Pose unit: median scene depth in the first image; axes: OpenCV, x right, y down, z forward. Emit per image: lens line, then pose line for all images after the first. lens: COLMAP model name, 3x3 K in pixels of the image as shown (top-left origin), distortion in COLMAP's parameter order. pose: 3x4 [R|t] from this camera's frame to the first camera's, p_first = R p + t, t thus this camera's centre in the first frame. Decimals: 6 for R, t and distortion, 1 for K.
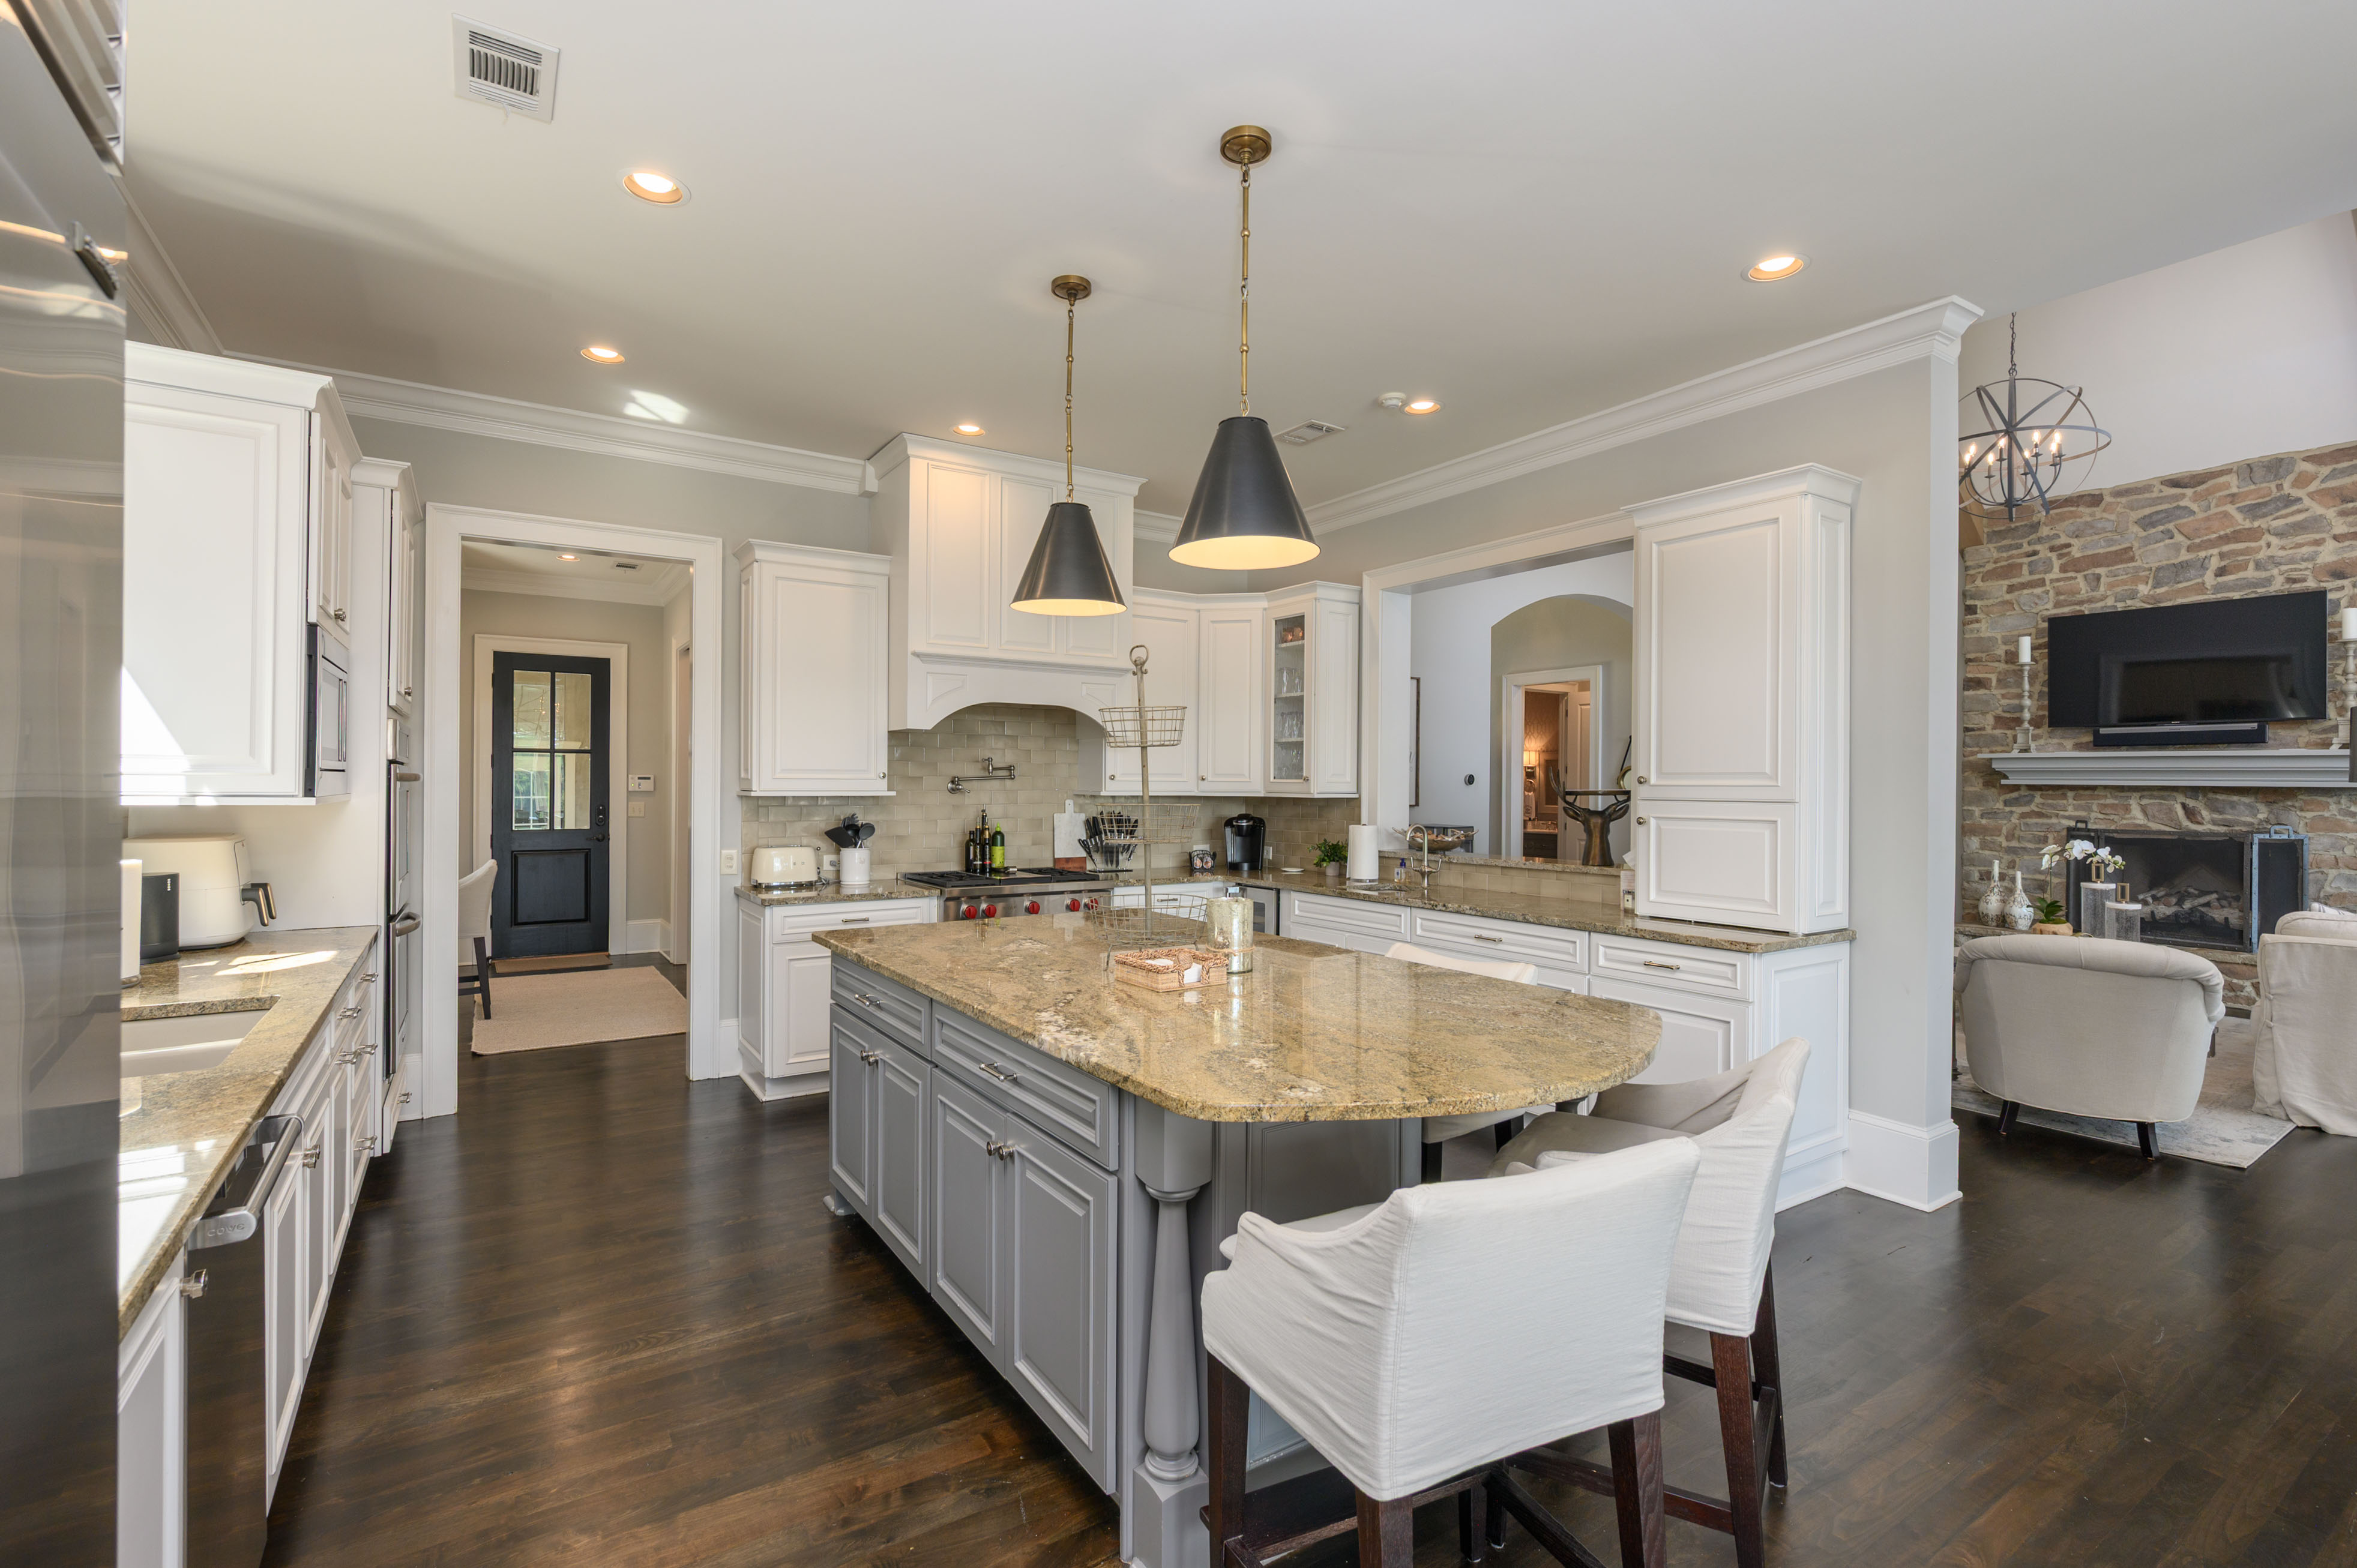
lens RADIAL K [[1038.7, 0, 1178.8], [0, 1038.7, 783.5], [0, 0, 1]] dist [-0.000499, -0.000250]
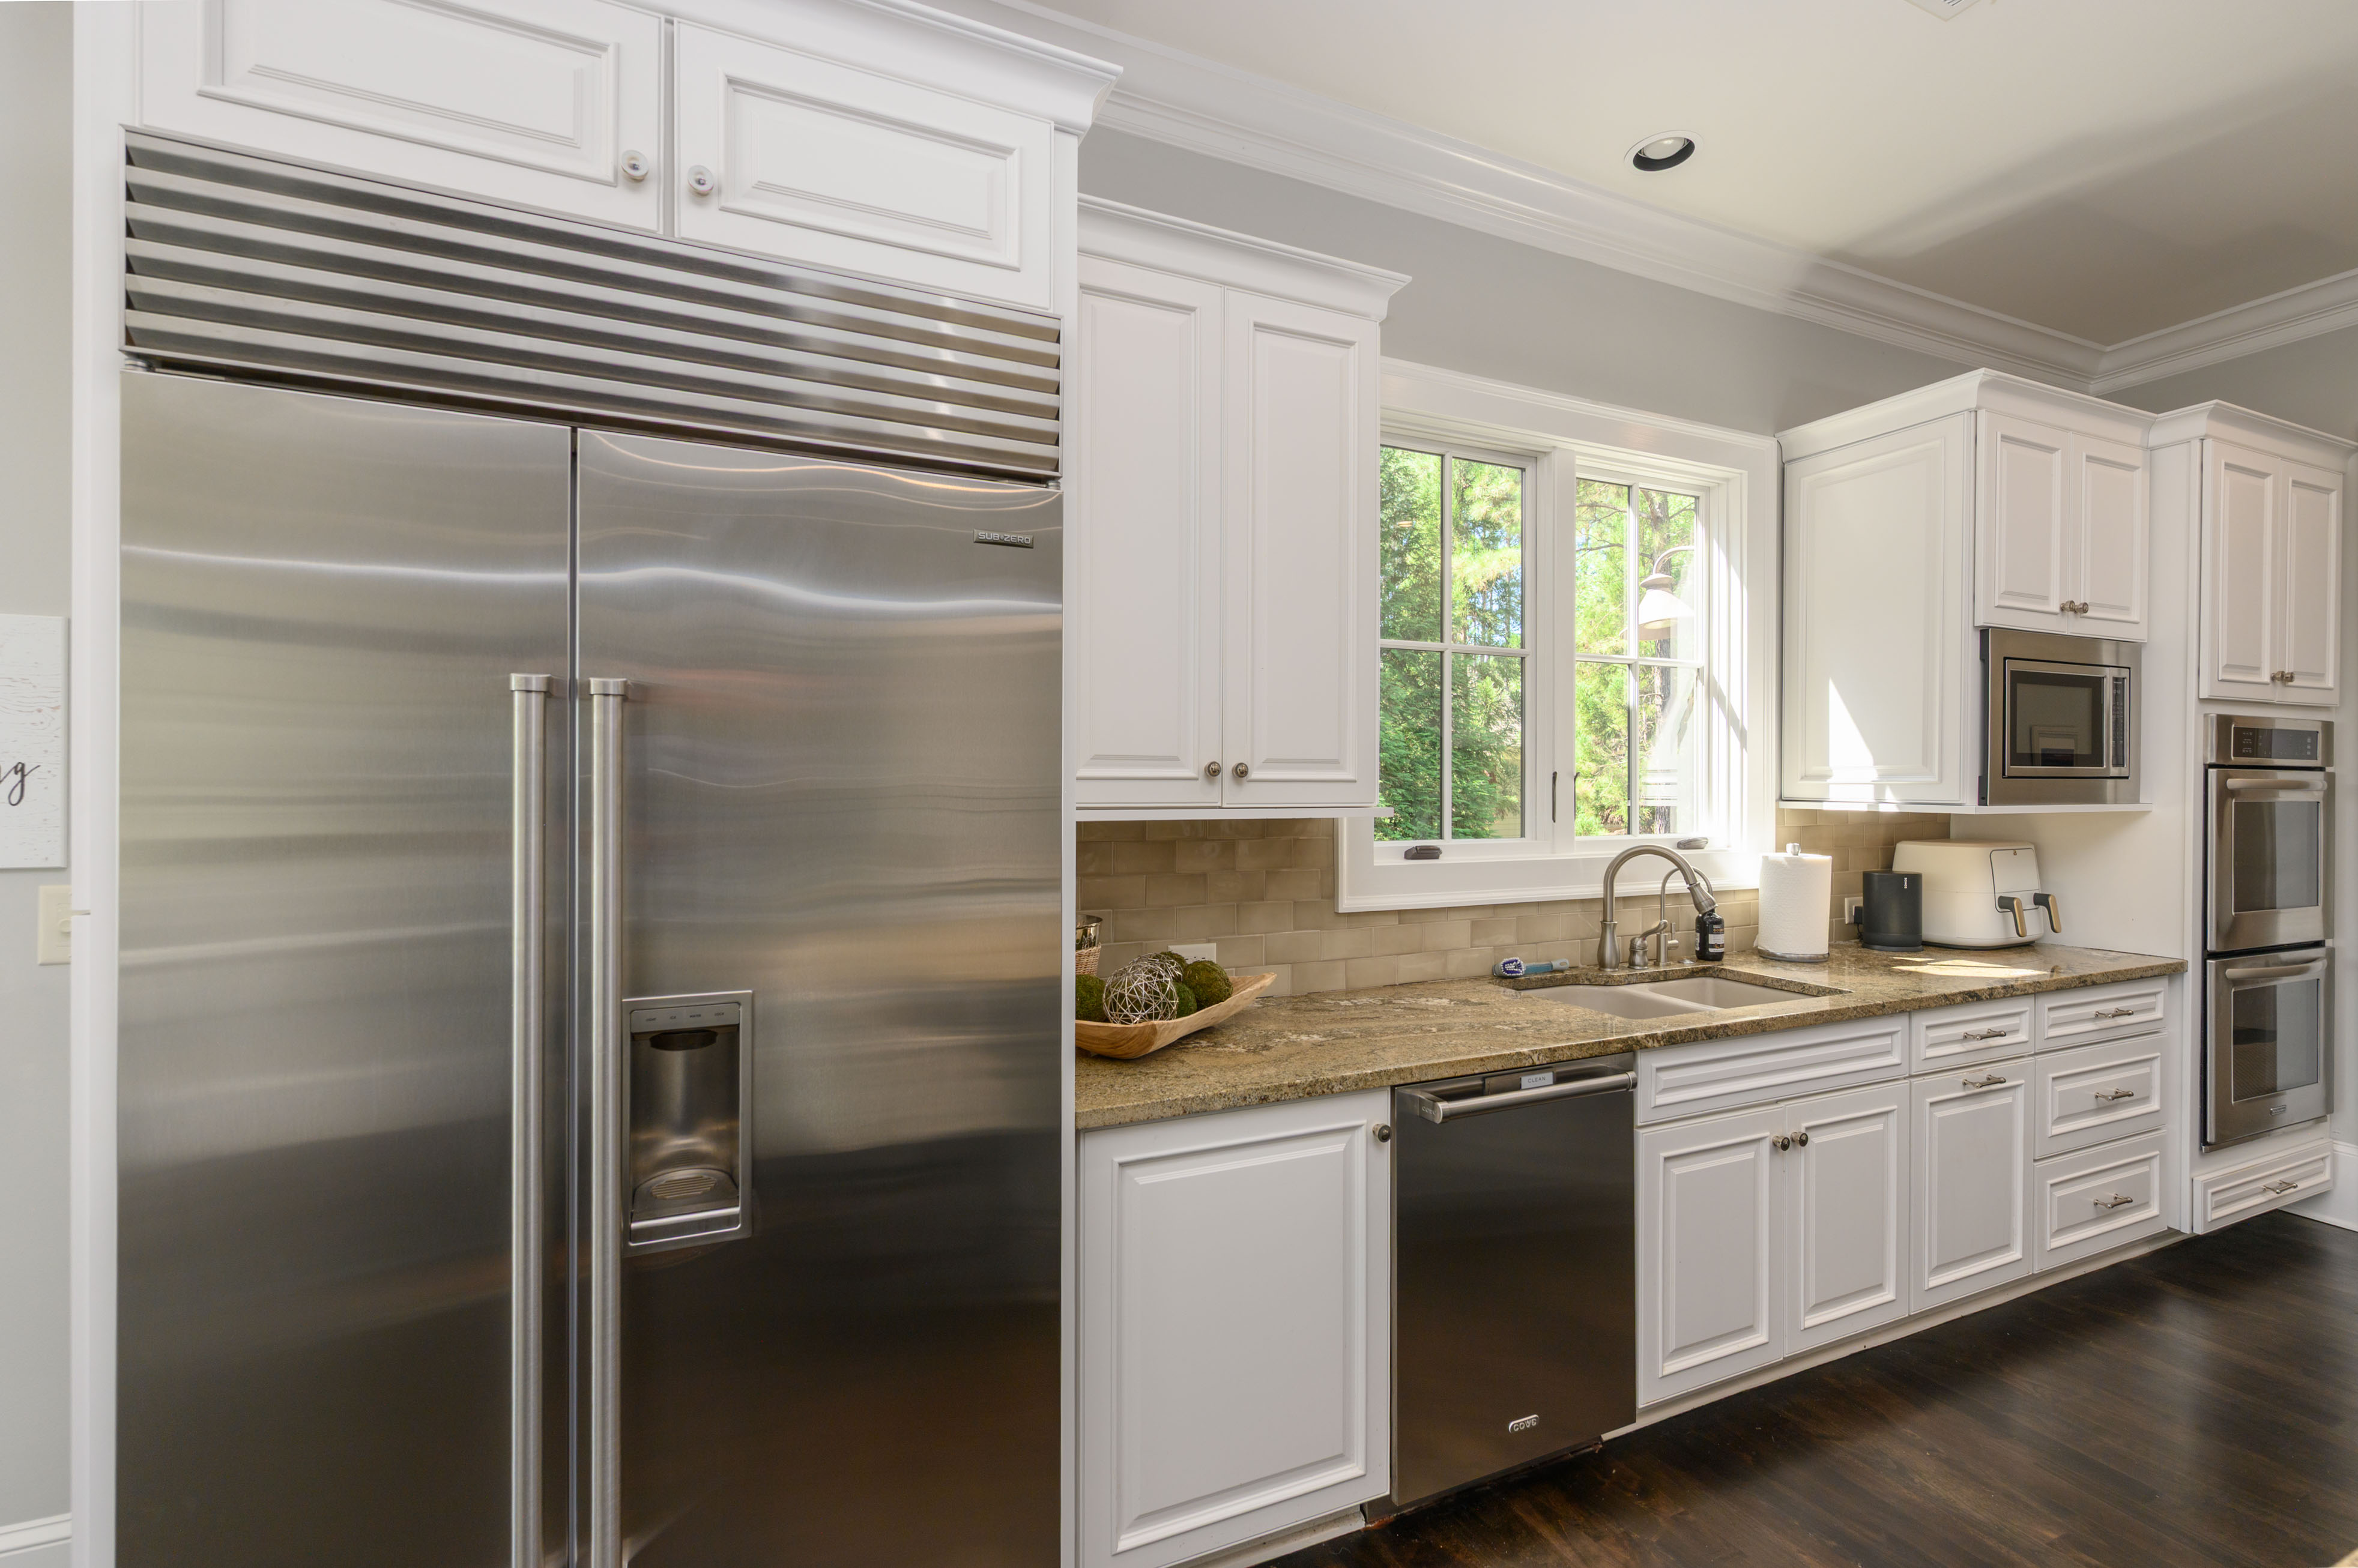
lens RADIAL K [[1039.1, 0, 1188.3], [0, 1039.1, 786.4], [0, 0, 1]] dist [-0.000499, -0.000250]
pose [[-0.137824, -0.001236, -0.990456, 0.091365], [-0.003622, 0.999993, -0.000744, -0.000631], [0.990450, 0.003485, -0.137827, 0.160501]]
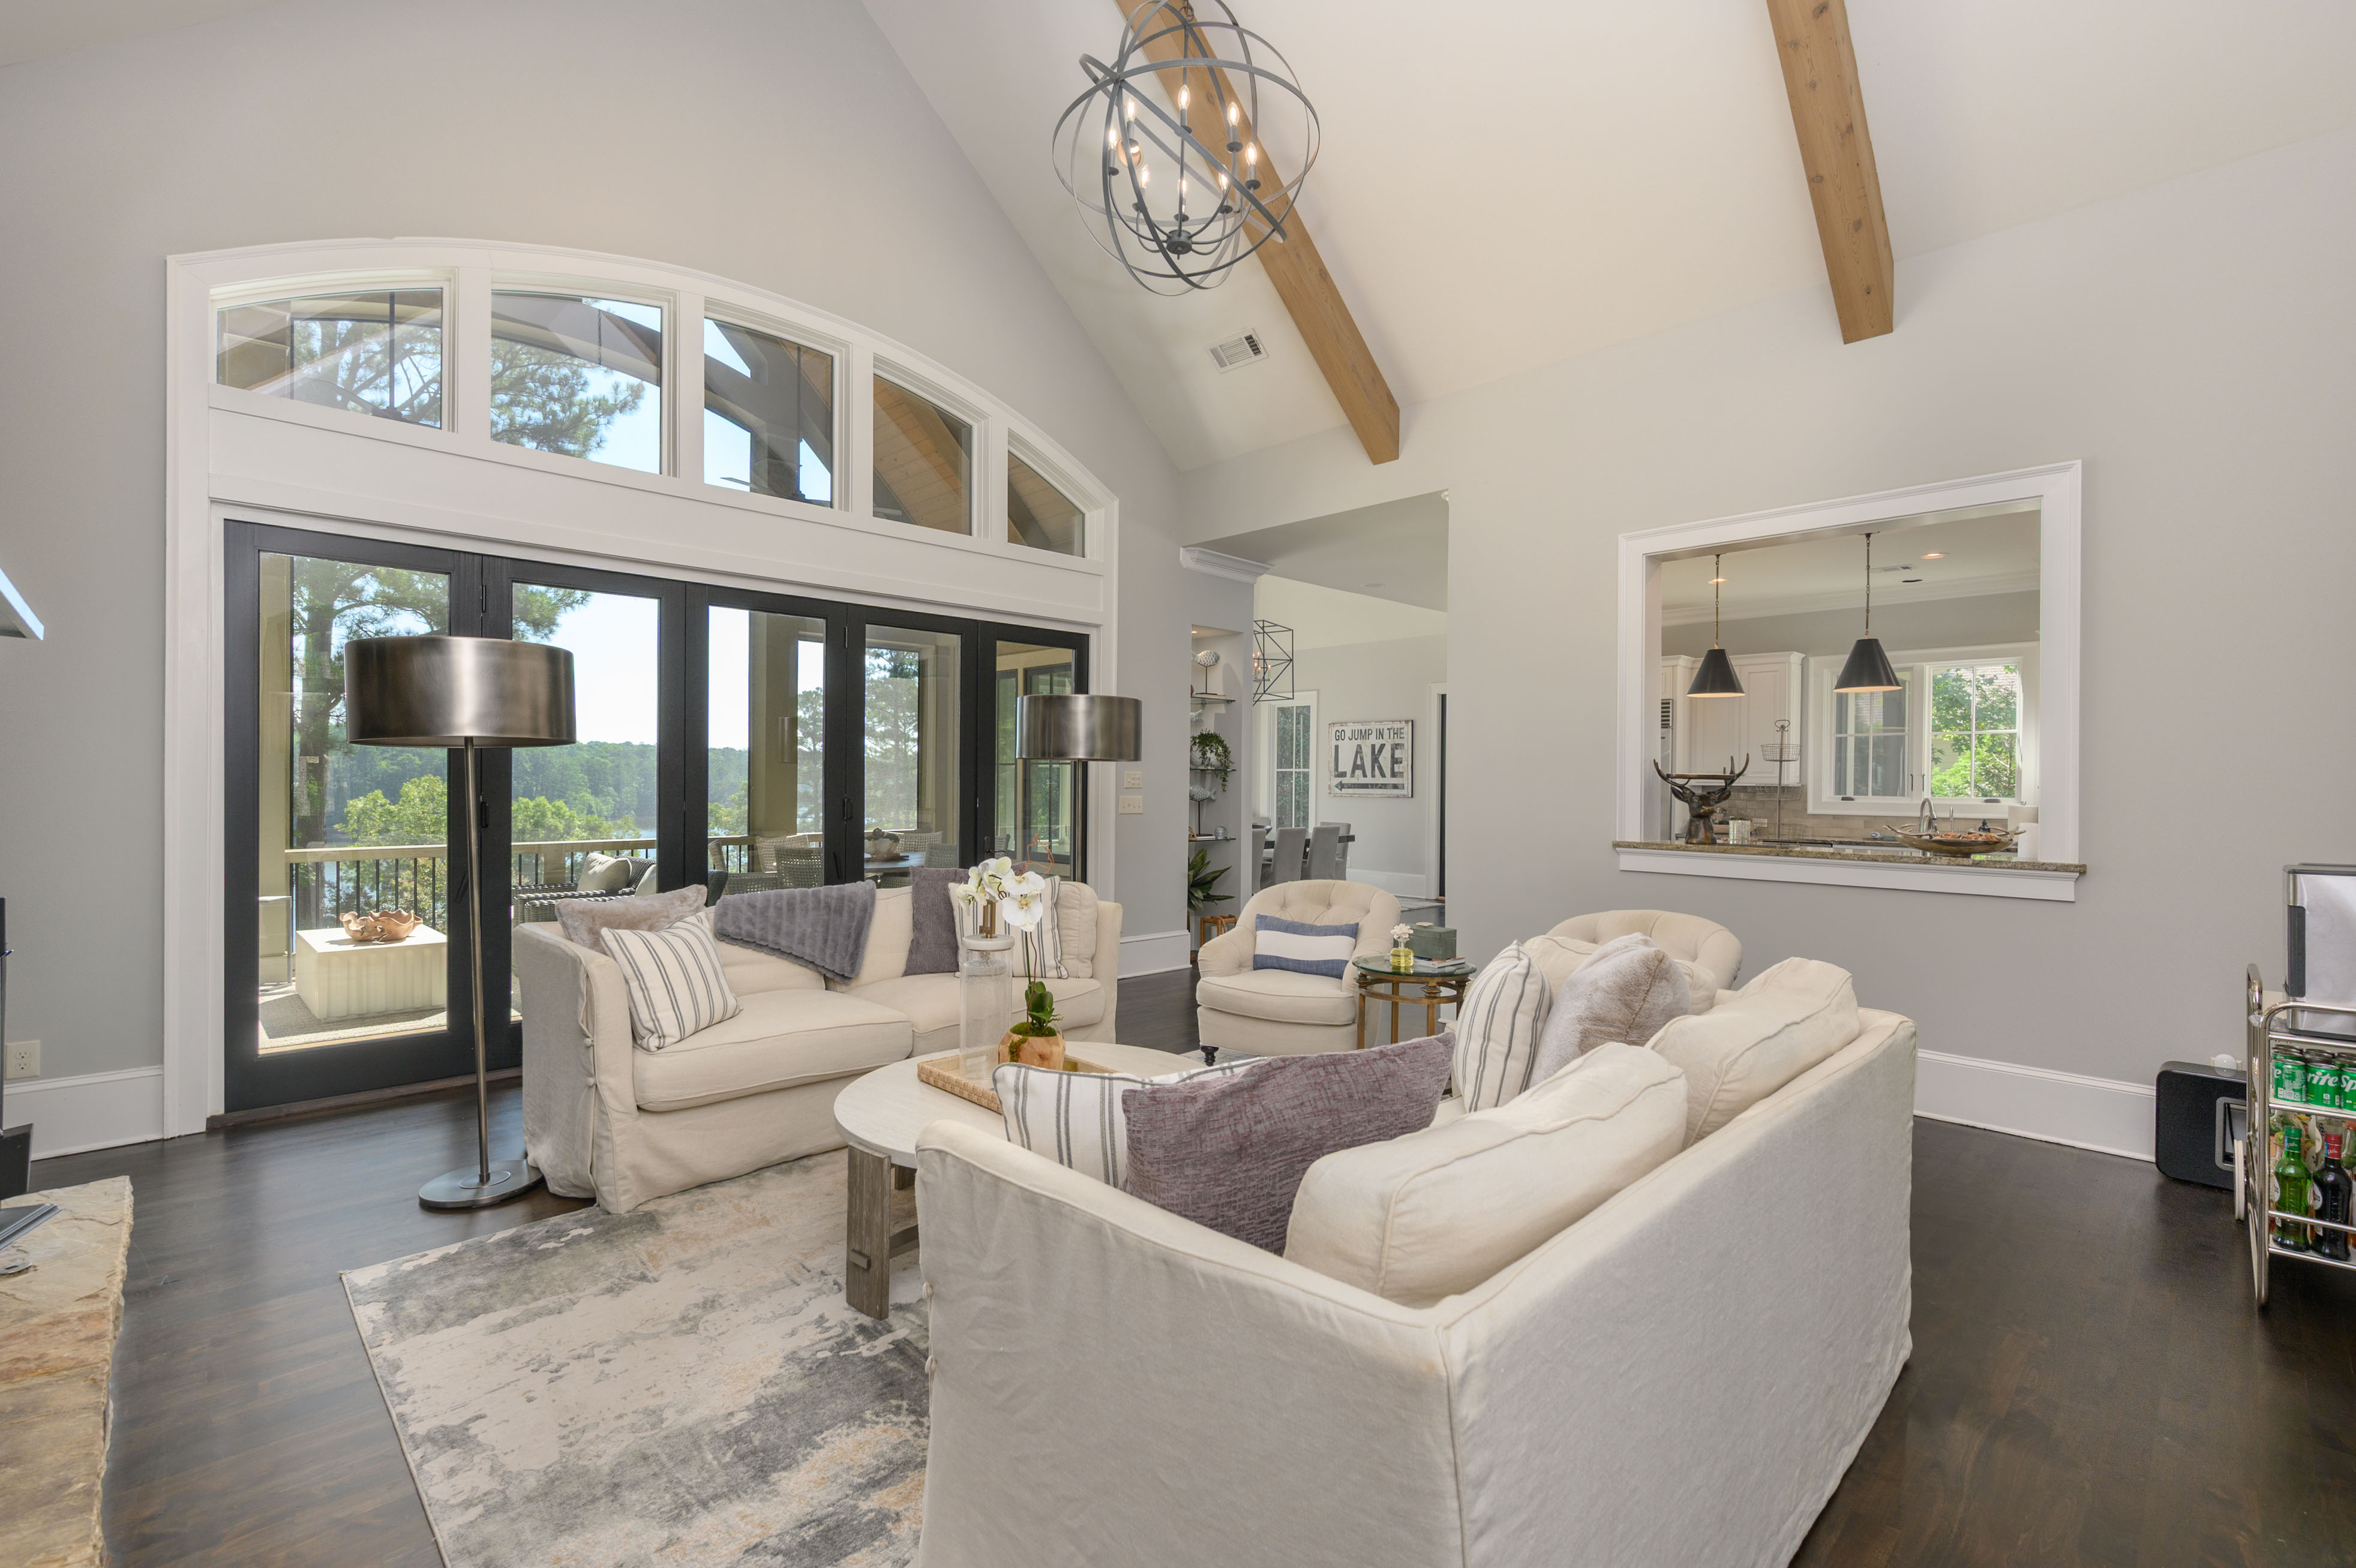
lens RADIAL K [[1038.3, 0, 1172.9], [0, 1038.3, 794.9], [0, 0, 1]] dist [-0.000499, -0.000250]
pose [[-0.980774, -0.012497, -0.194745, 0.776204], [-0.015257, 0.999803, 0.012679, 0.014980], [0.194548, 0.015406, -0.980772, 1.312437]]
